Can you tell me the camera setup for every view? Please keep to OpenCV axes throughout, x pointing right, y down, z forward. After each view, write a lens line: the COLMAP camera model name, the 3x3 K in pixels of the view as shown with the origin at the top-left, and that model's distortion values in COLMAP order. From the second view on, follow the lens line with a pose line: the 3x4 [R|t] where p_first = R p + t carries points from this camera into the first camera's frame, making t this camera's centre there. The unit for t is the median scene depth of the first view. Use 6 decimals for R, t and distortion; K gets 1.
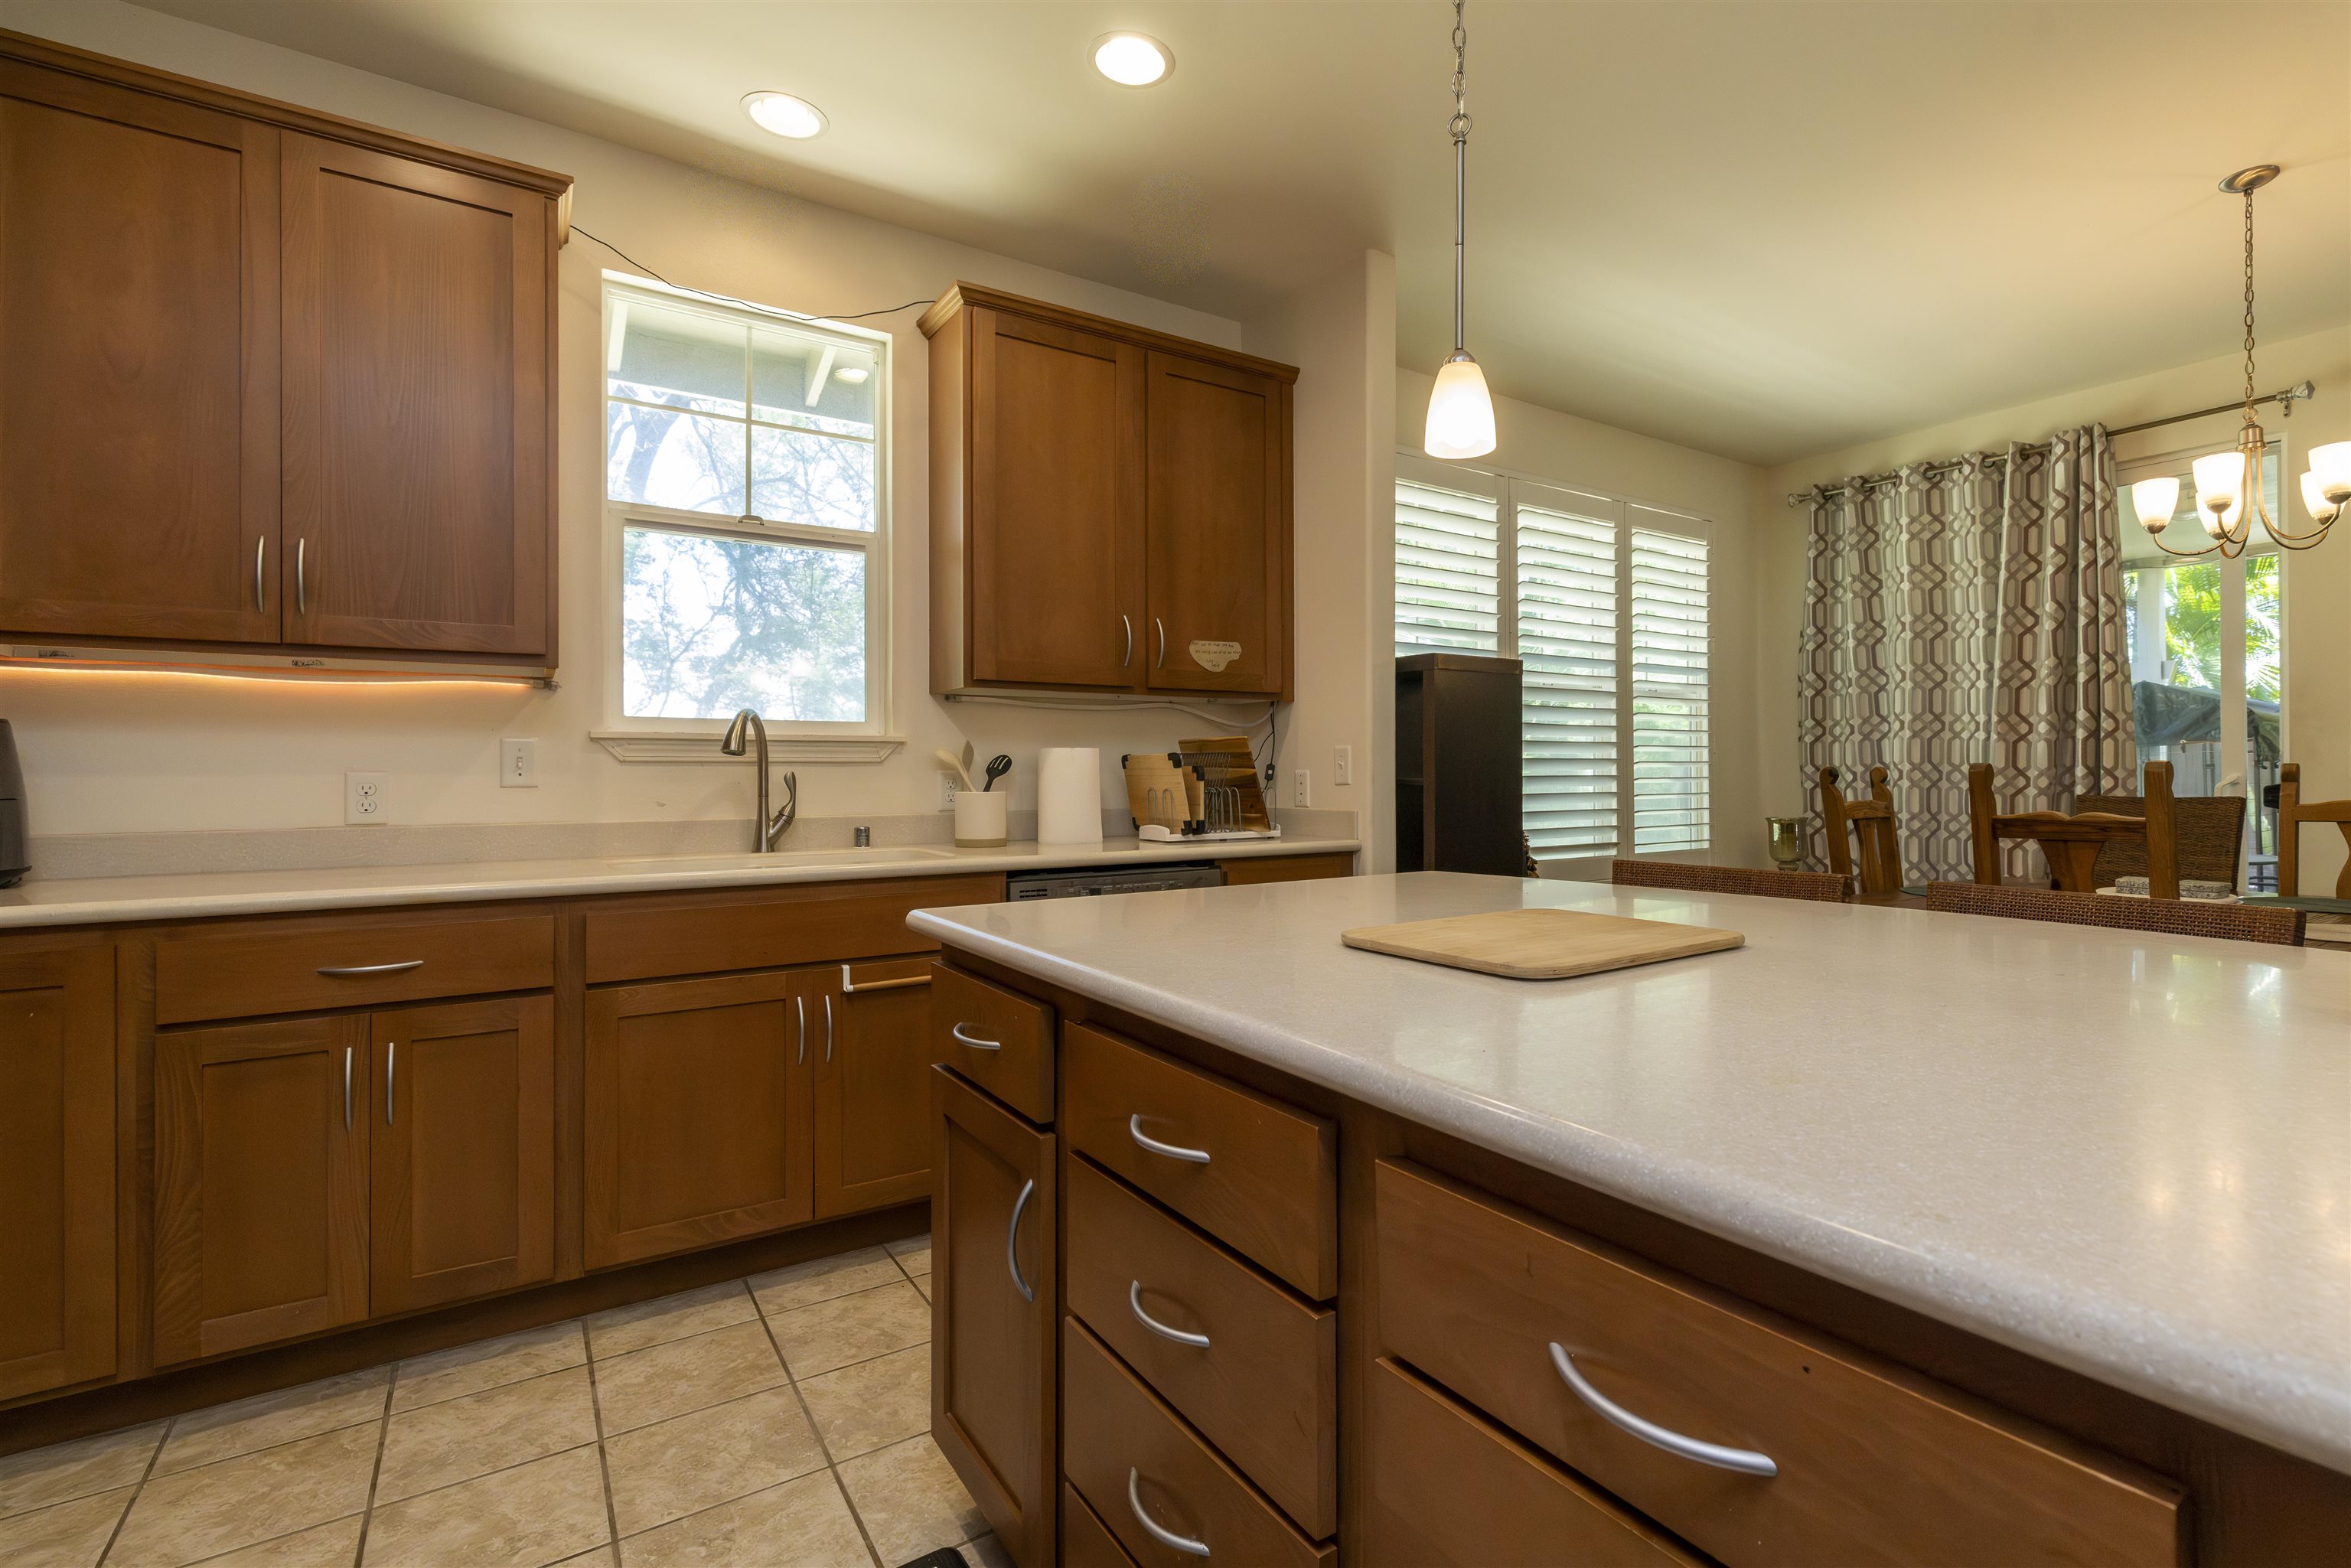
lens RADIAL K [[1083.0, 0, 1263.0], [0, 1083.0, 762.6], [0, 0, 1]] dist [-0.000578, 0.000296]
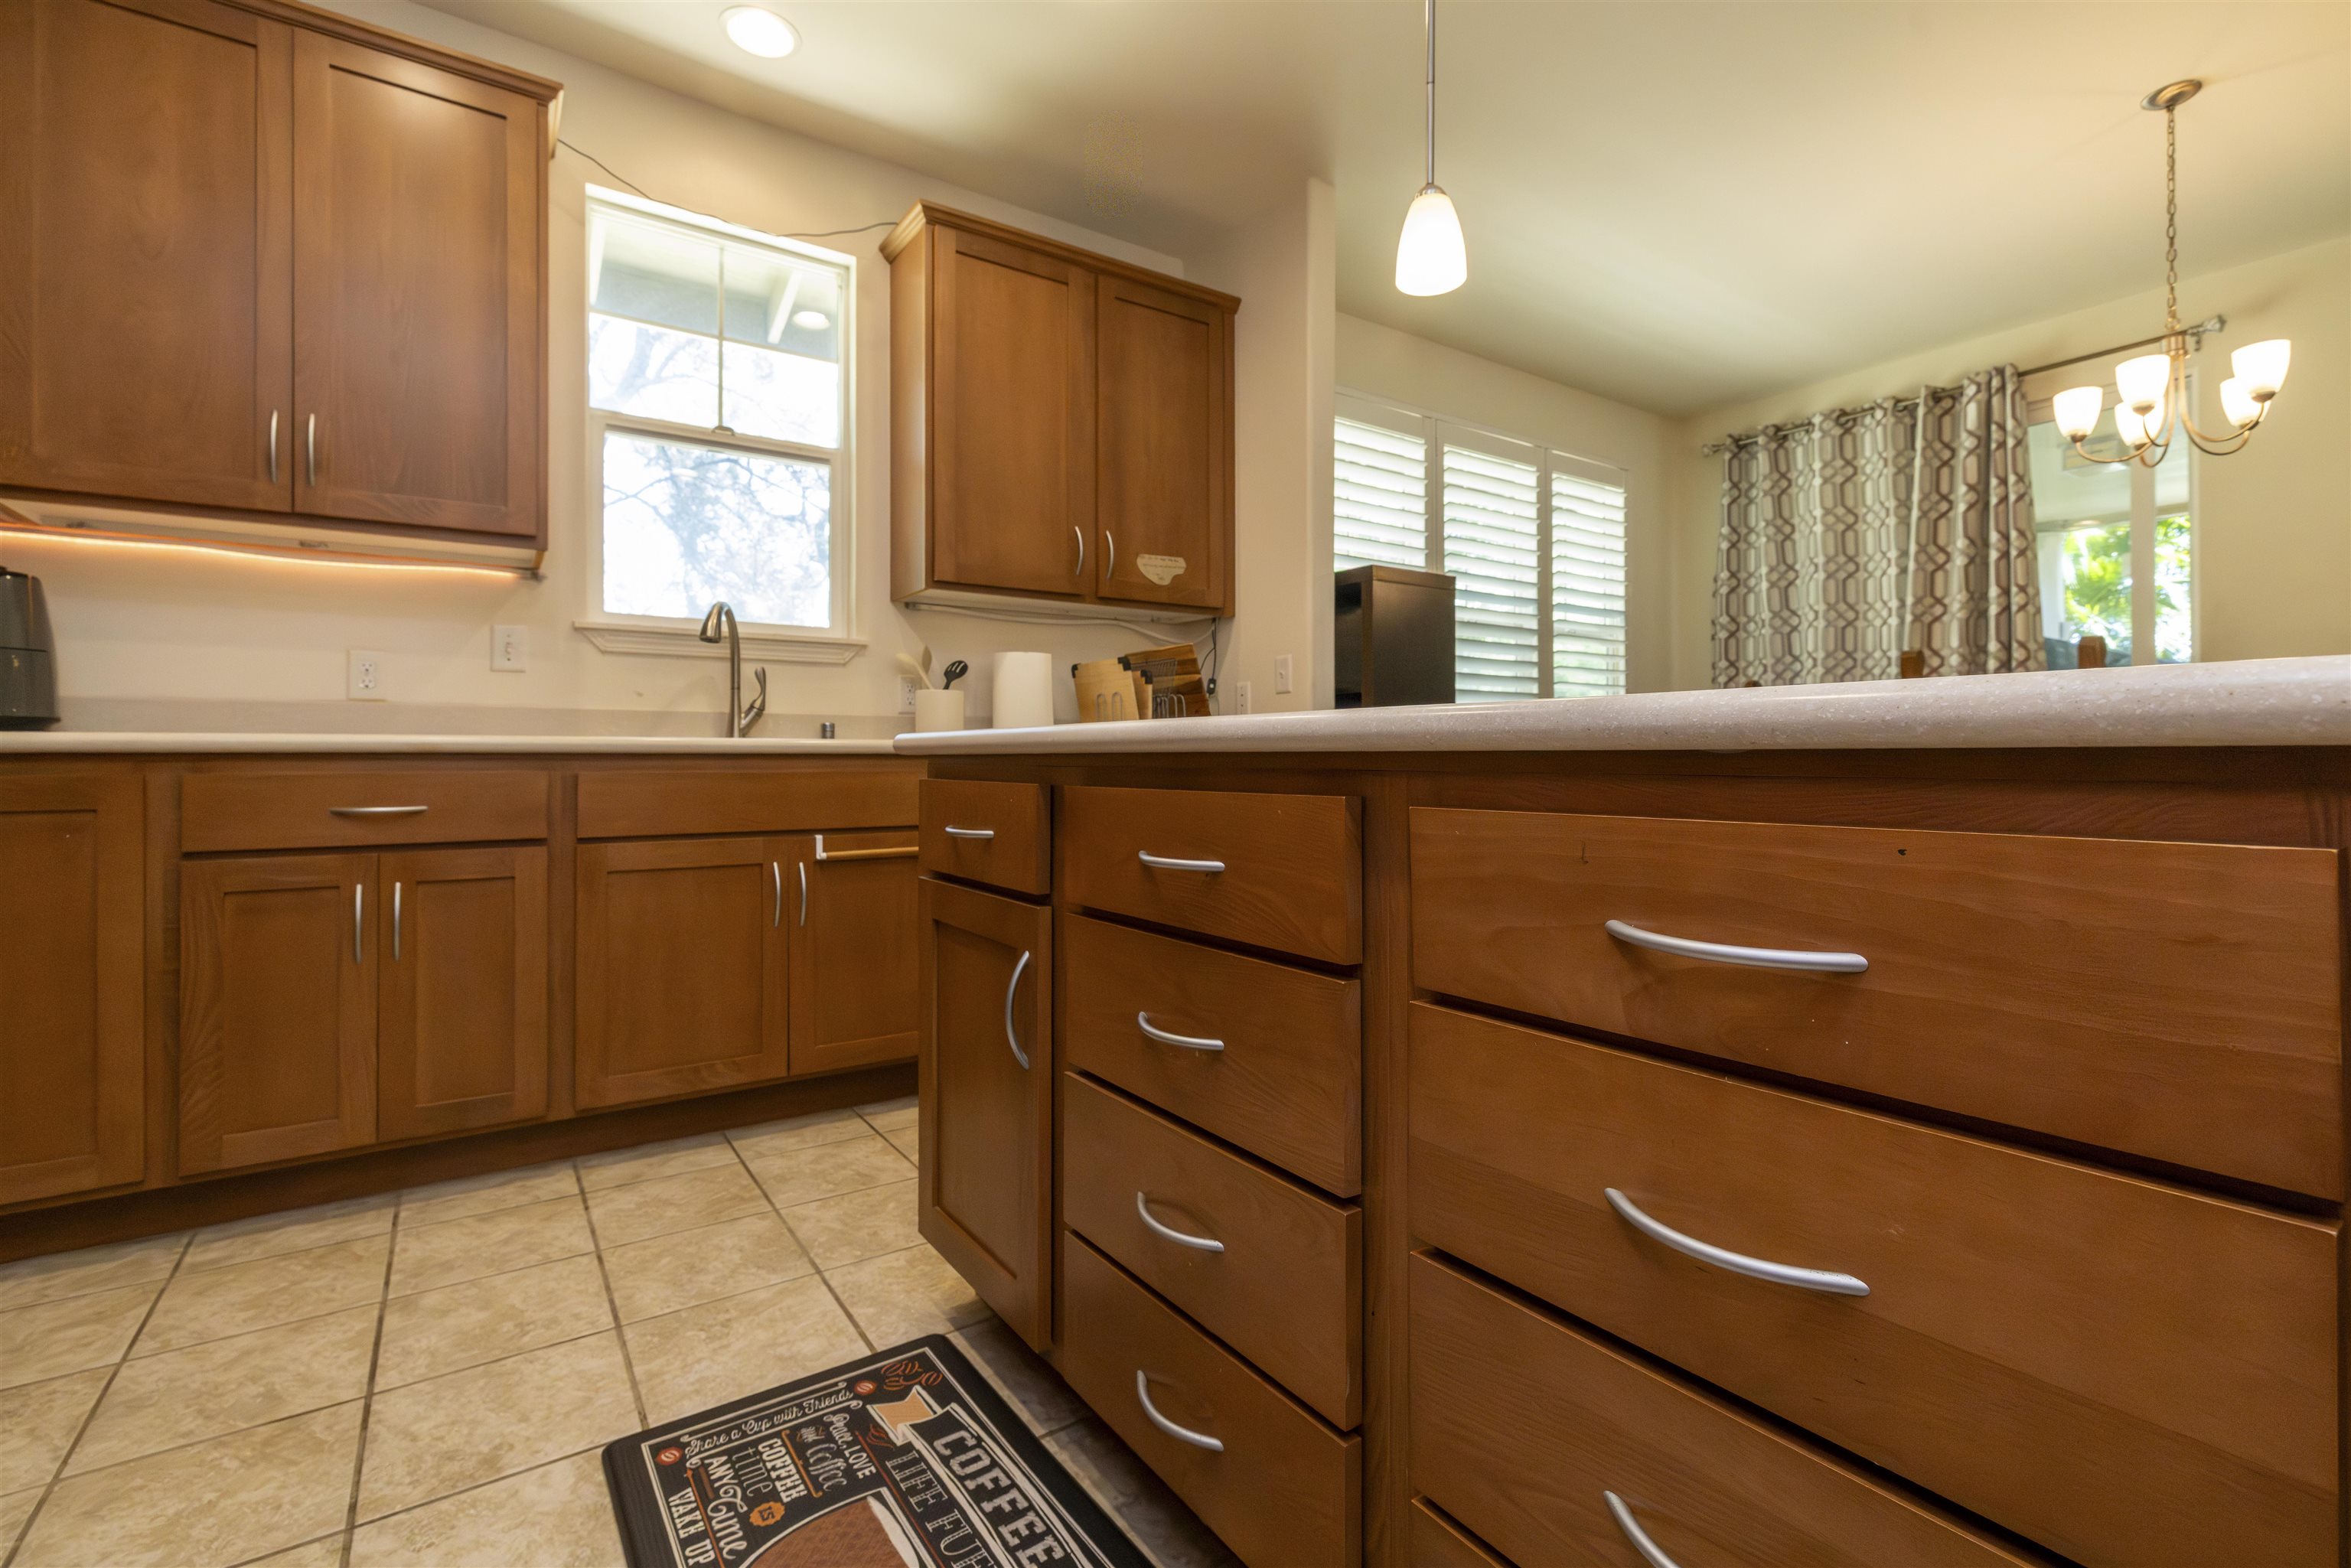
lens RADIAL K [[1033.3, 0, 1161.9], [0, 1033.3, 749.8], [0, 0, 1]] dist [-0.000089, 0.000068]
pose [[0.999879, 0.002317, -0.015376, -0.034921], [-0.002323, 0.999997, -0.000422, 0.095153], [0.015375, 0.000458, 0.999882, 0.005103]]
